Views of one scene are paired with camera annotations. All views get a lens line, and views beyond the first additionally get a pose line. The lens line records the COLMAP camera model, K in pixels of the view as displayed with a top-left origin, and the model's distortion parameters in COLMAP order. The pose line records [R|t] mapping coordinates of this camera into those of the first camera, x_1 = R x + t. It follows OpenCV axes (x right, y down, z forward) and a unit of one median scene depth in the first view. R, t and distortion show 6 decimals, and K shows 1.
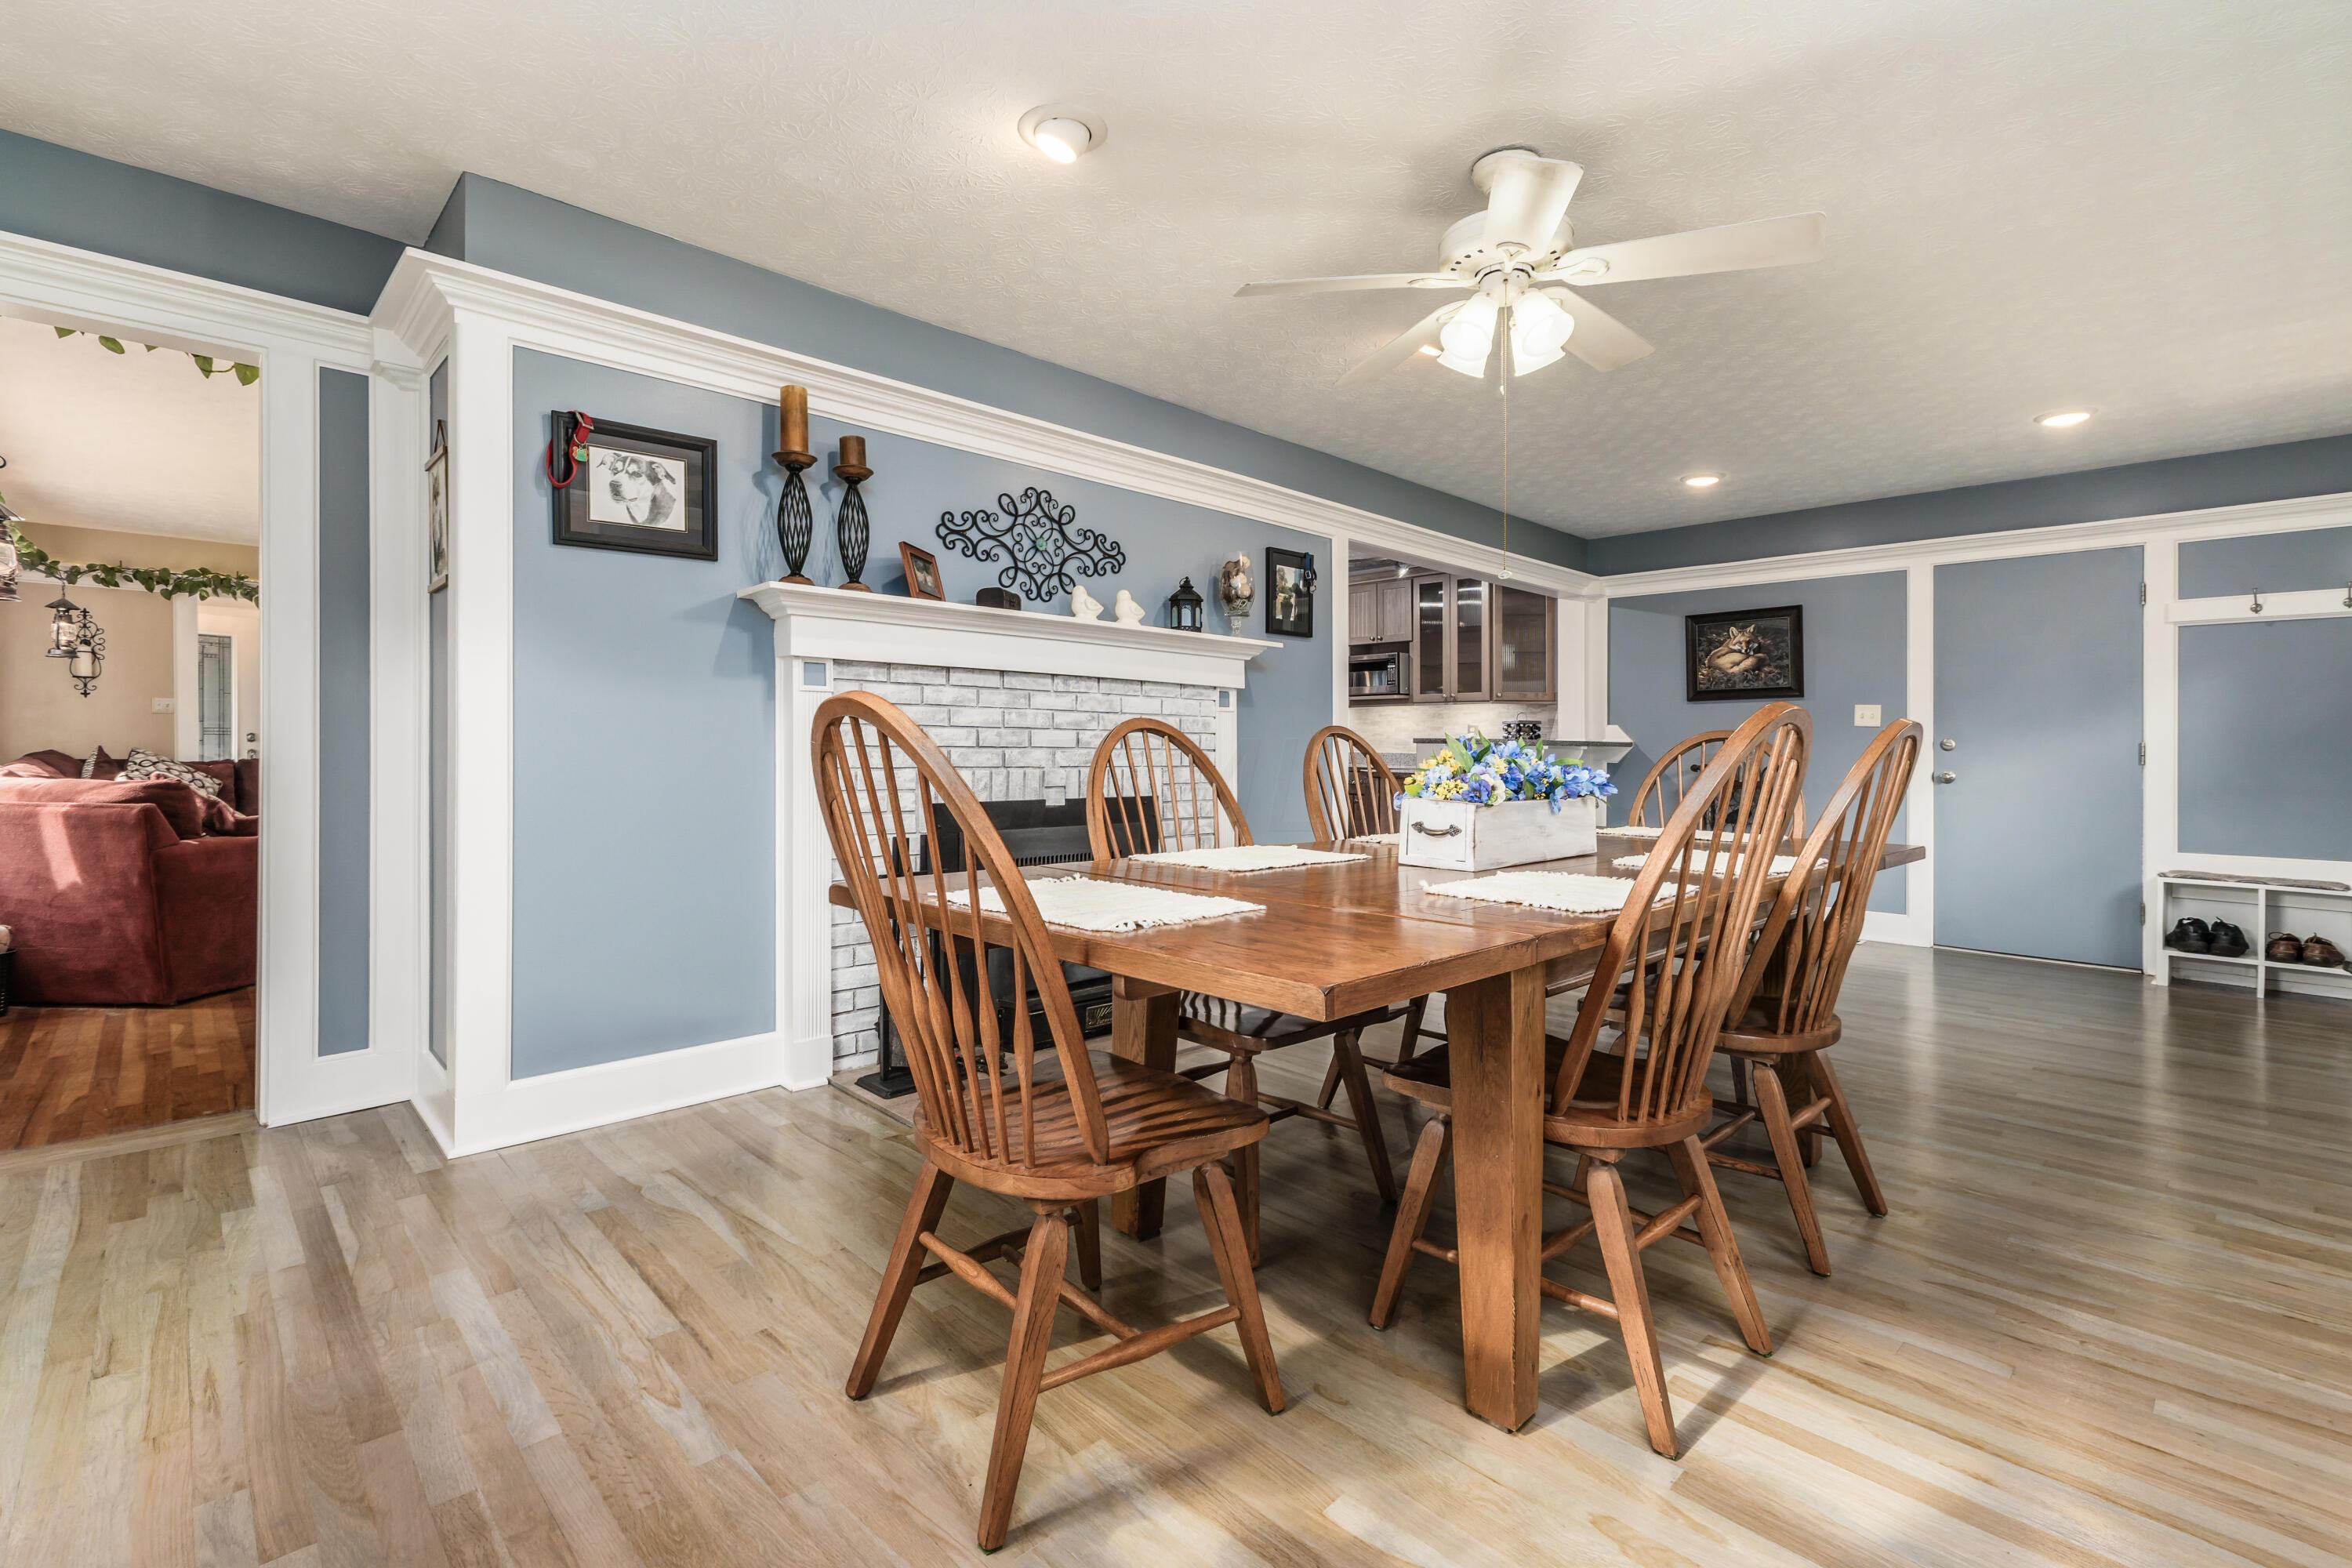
lens RADIAL K [[1041.5, 0, 1175.4], [0, 1041.5, 764.0], [0, 0, 1]] dist [0.004430, -0.000693]
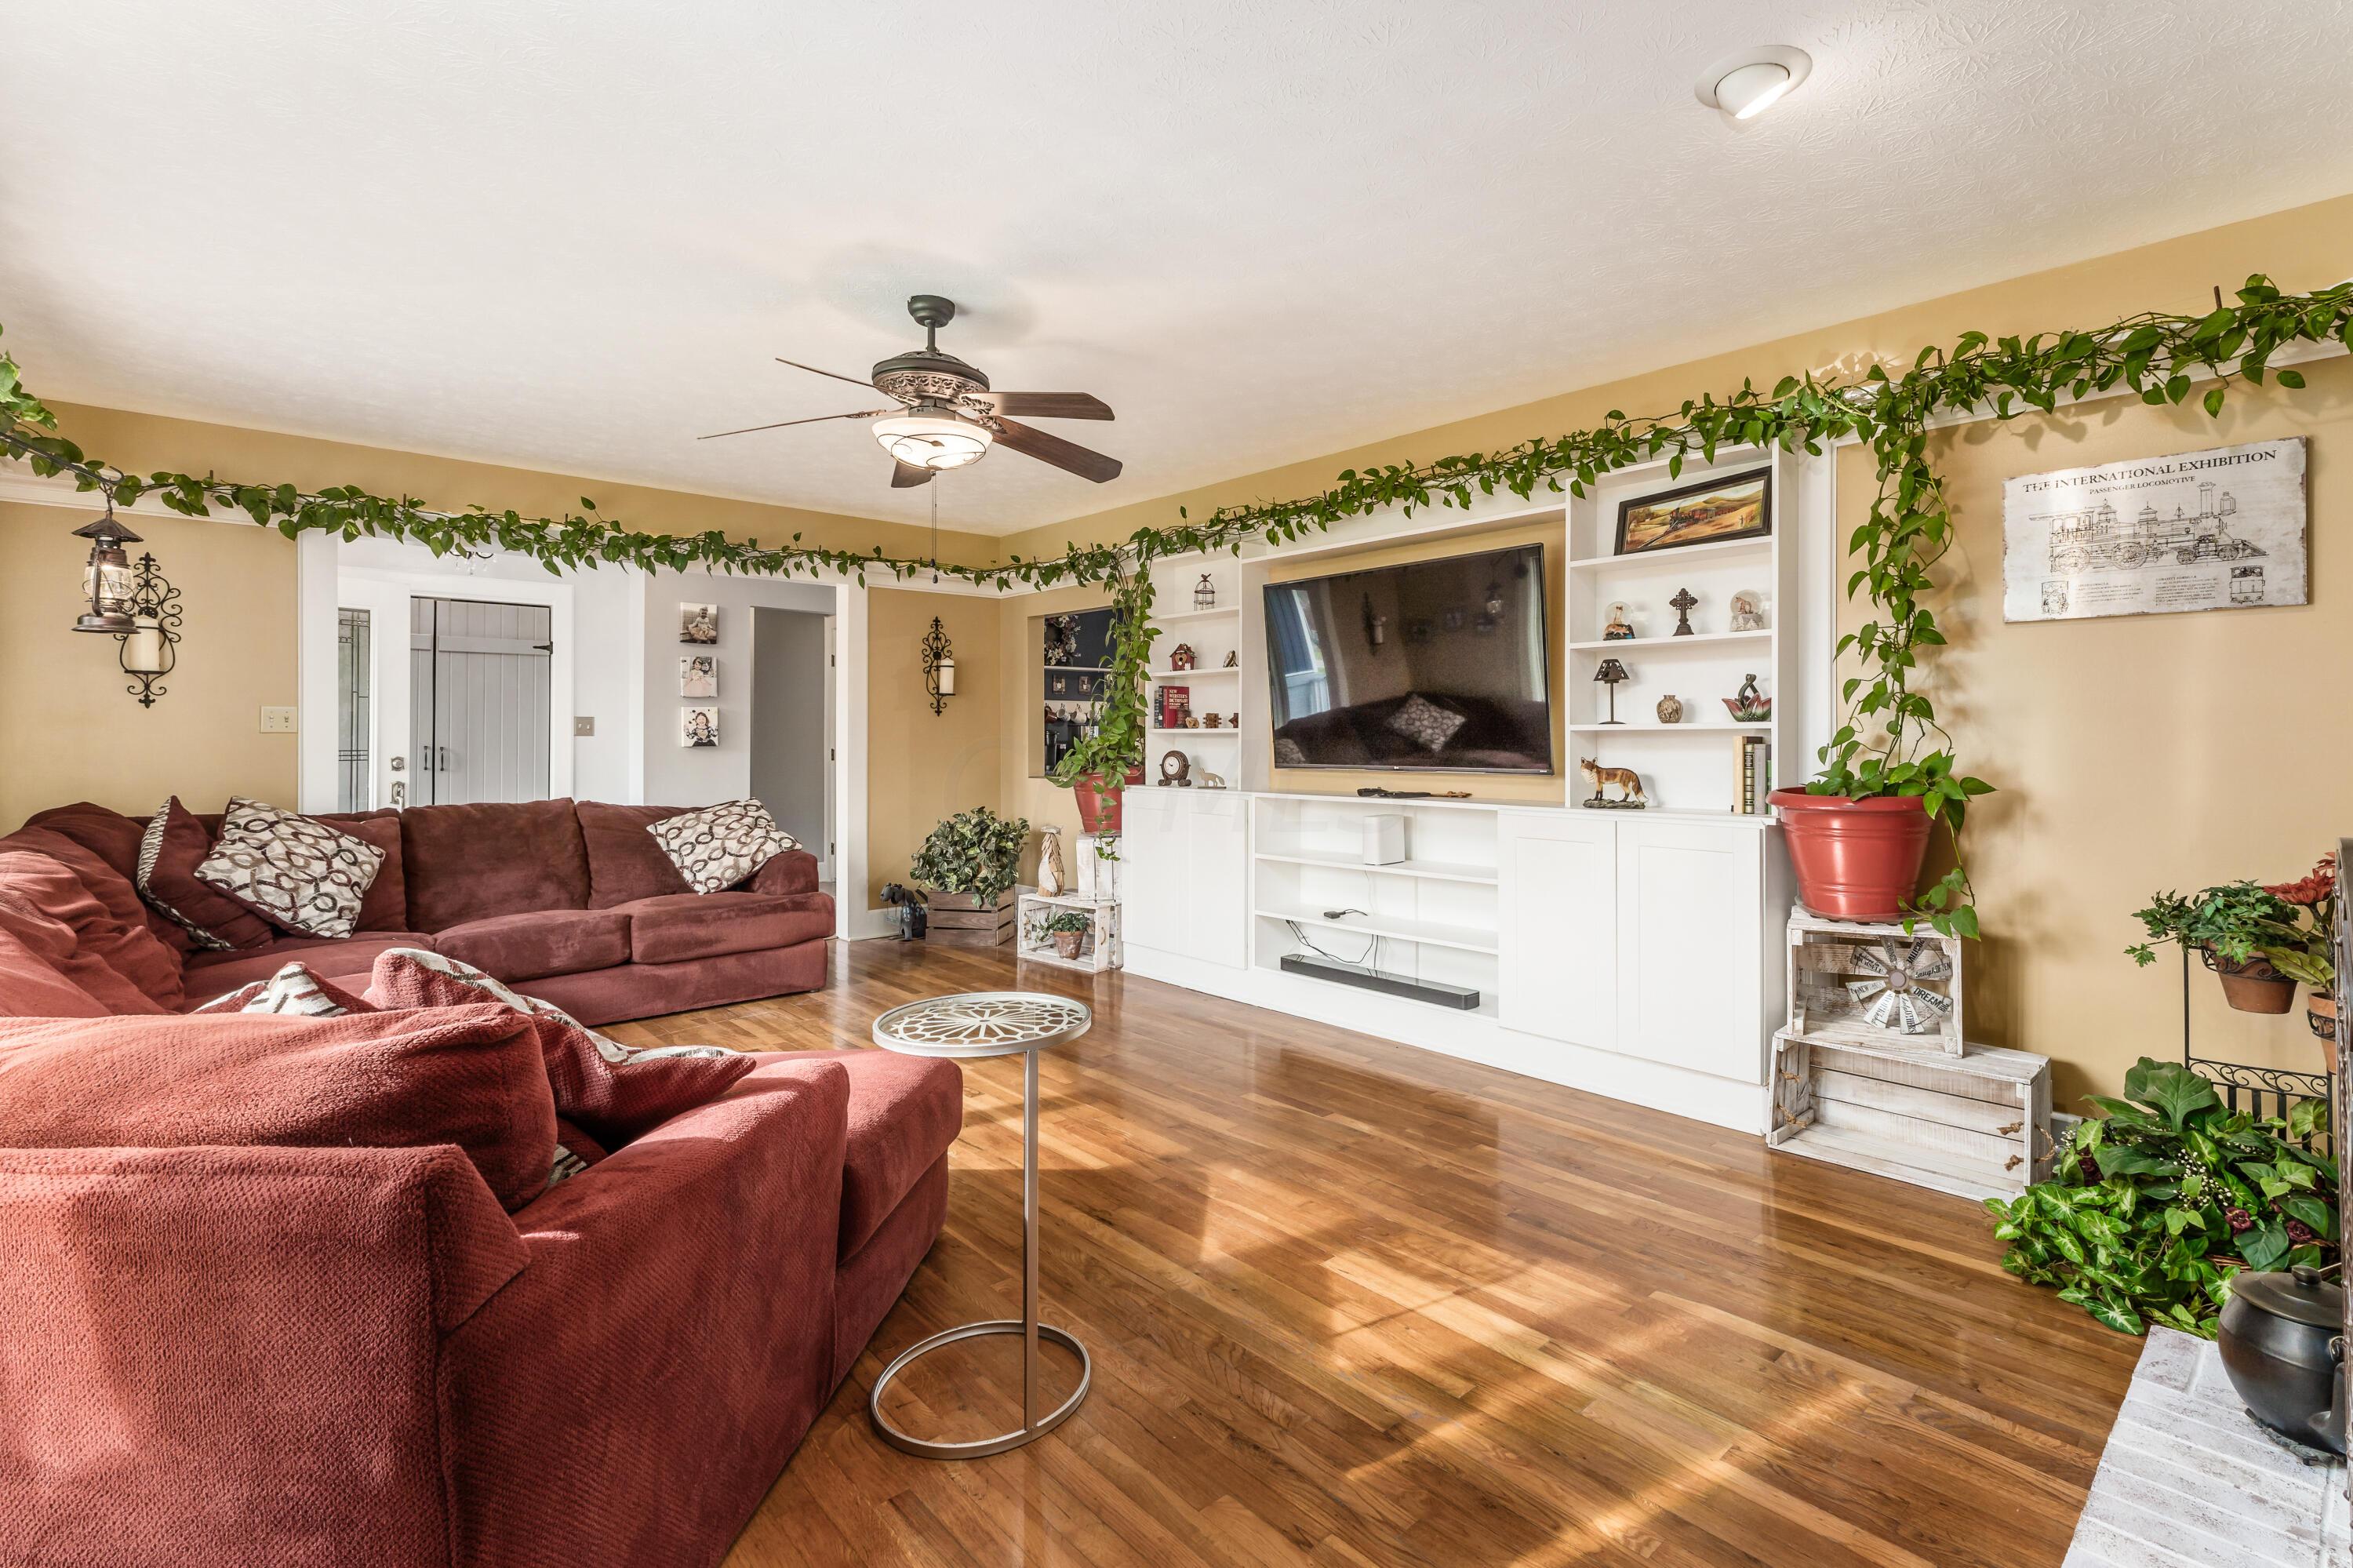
lens RADIAL K [[1042.0, 0, 1257.5], [0, 1042.0, 736.5], [0, 0, 1]] dist [0.004430, -0.000693]
pose [[0.999840, -0.009379, 0.015225, -0.449906], [0.009655, 0.999789, -0.018156, -0.032171], [-0.015051, 0.018300, 0.999719, 0.424711]]
